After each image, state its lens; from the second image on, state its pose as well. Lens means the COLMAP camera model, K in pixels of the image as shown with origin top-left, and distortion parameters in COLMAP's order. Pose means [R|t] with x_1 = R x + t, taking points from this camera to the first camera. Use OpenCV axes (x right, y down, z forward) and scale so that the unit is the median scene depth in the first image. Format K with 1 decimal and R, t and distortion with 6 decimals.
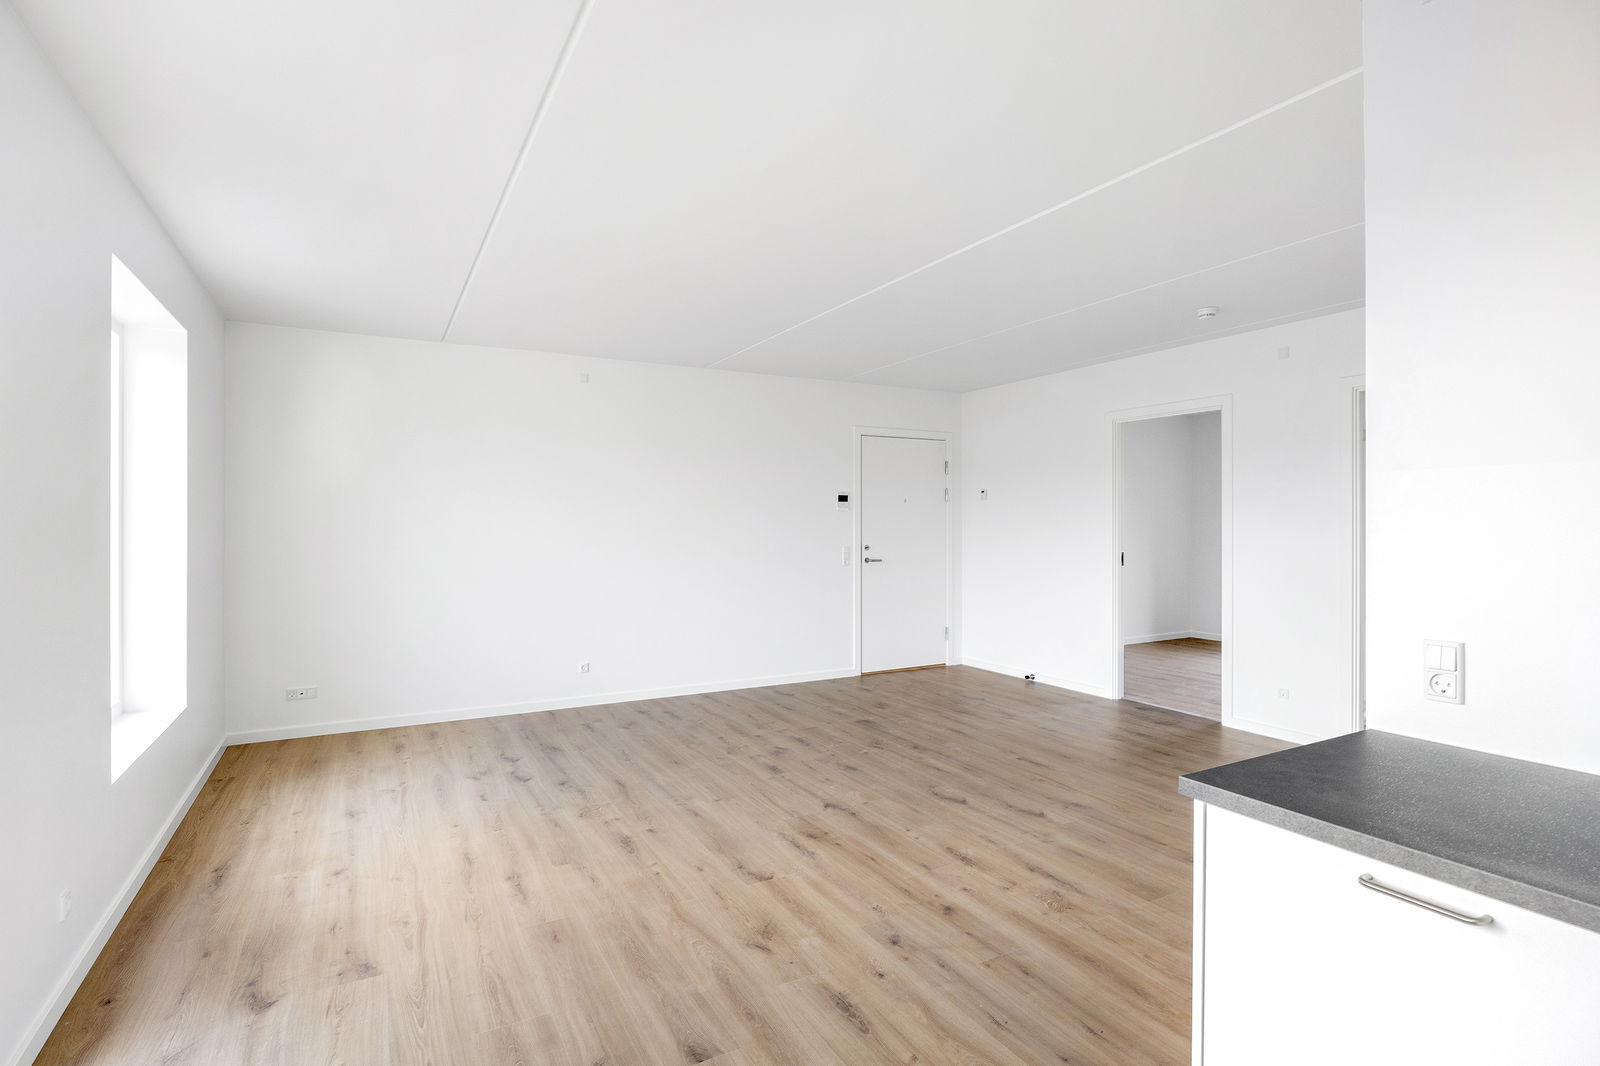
lens RADIAL K [[780.3, 0, 800.0], [0, 780.3, 533.0], [0, 0, 1]] dist [-0.003447, -0.000232]
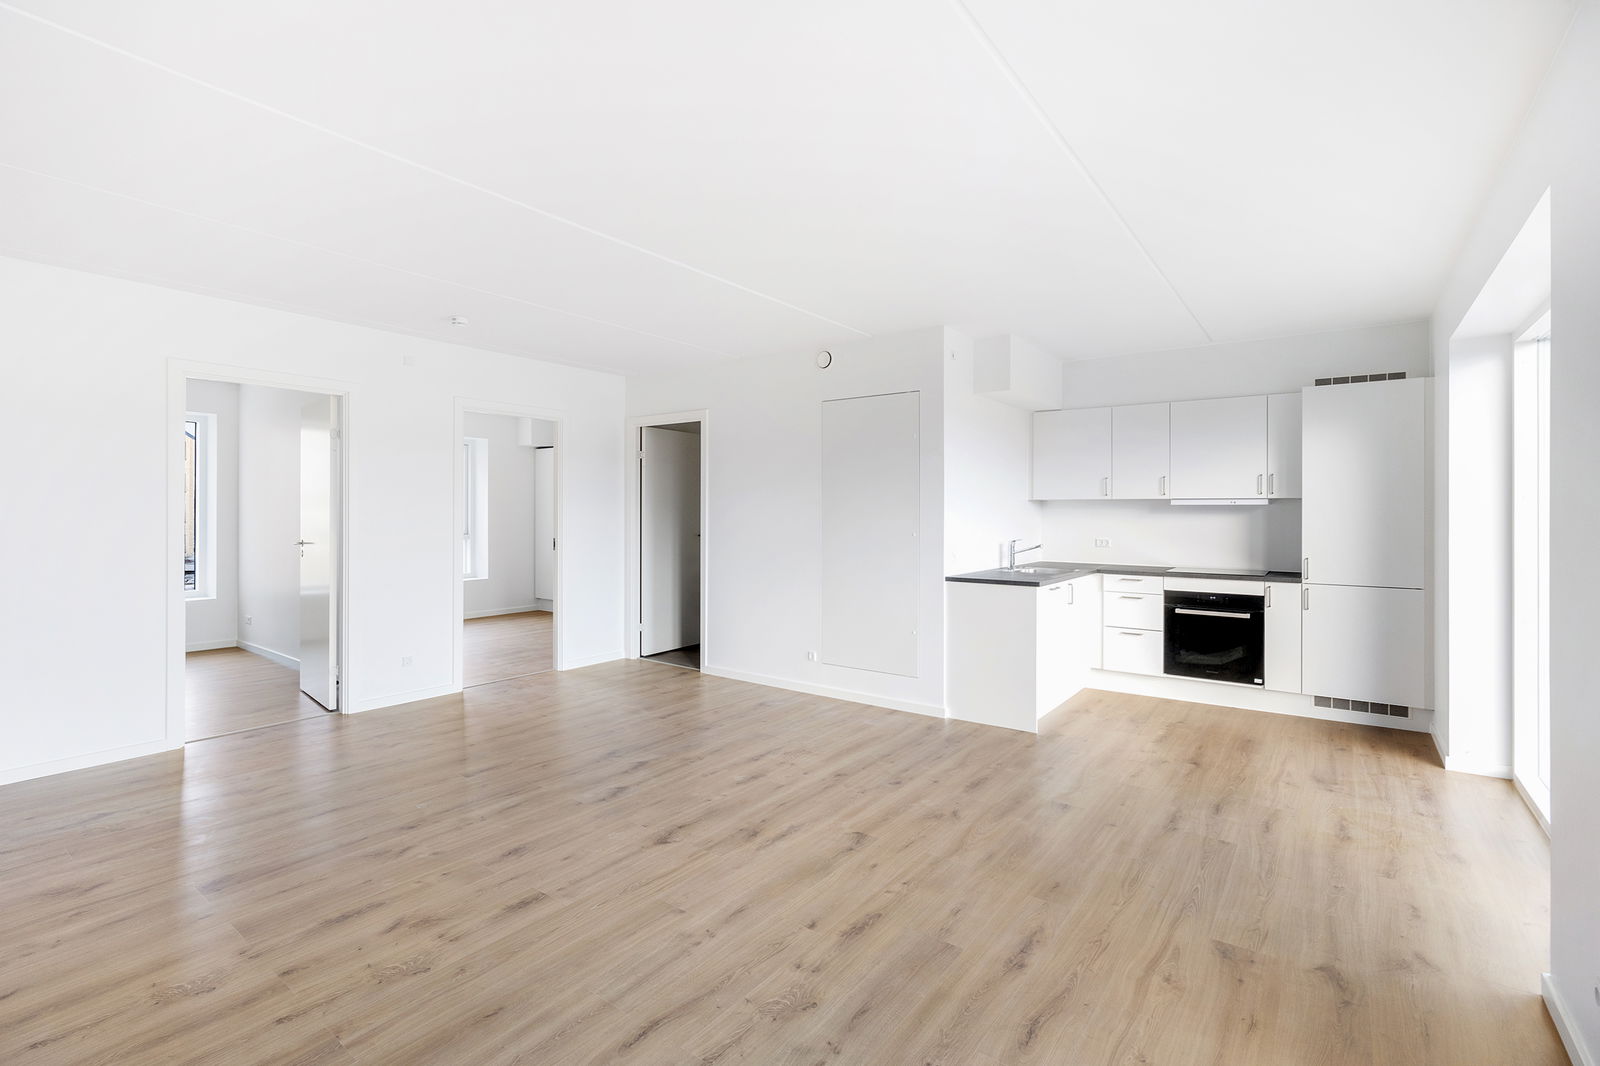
lens RADIAL K [[732.0, 0, 809.5], [0, 732.0, 514.6], [0, 0, 1]] dist [0.000781, 0.000054]
pose [[-0.422026, 0.000114, 0.906584, -0.877540], [0.009286, 0.999948, 0.004197, -0.007870], [-0.906536, 0.010190, -0.422005, 1.389469]]
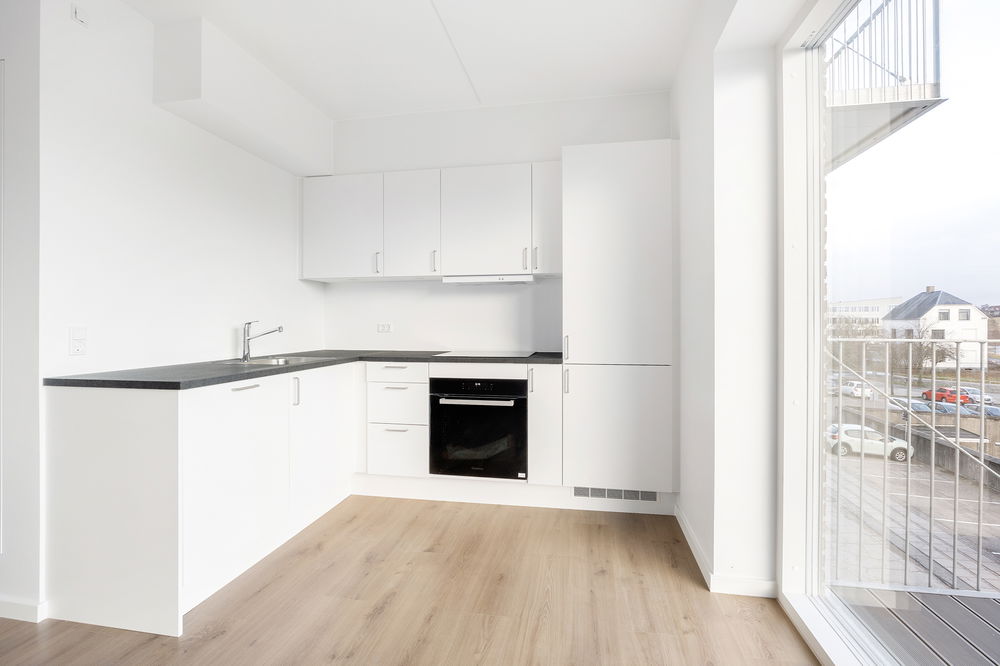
lens RADIAL K [[482.1, 0, 500.0], [0, 482.1, 333.0], [0, 0, 1]] dist [-0.001617, -0.000328]
pose [[-0.771283, -0.008467, 0.636436, -0.426049], [0.011678, 0.999555, 0.027451, 0.064686], [-0.636386, 0.028605, -0.770841, 0.611197]]
